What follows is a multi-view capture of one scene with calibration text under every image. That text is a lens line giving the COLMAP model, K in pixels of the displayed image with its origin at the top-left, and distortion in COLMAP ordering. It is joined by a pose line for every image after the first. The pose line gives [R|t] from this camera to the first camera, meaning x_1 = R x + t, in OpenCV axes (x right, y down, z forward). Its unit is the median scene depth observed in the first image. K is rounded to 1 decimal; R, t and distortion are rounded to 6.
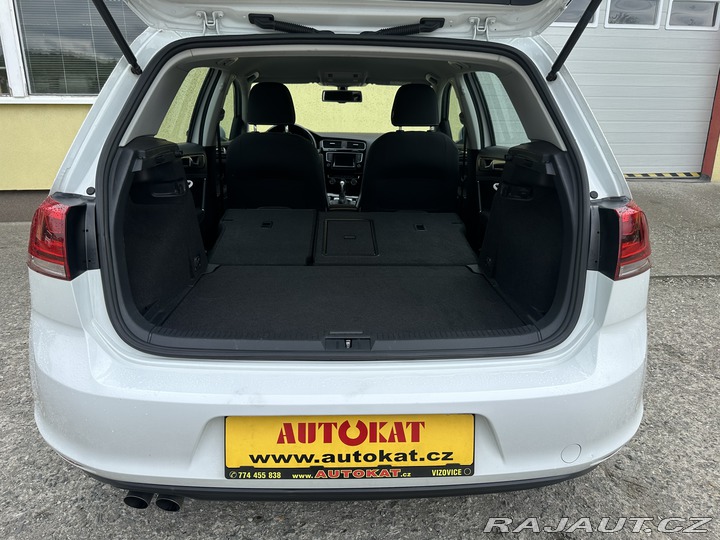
lens RADIAL K [[496.0, 0, 360.0], [0, 496.0, 270.0], [0, 0, 1]] dist [0.002075, -0.003517]
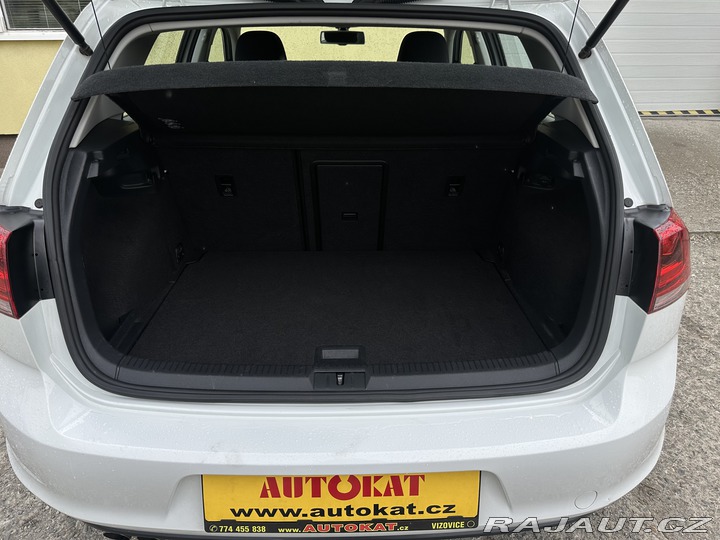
lens RADIAL K [[502.4, 0, 360.0], [0, 502.4, 270.0], [0, 0, 1]] dist [-0.006875, 0.001440]
pose [[0.999912, -0.000891, -0.013268, 0.022692], [0.002595, 0.991638, 0.129026, -0.151560], [0.013042, -0.129049, 0.991552, 0.128667]]
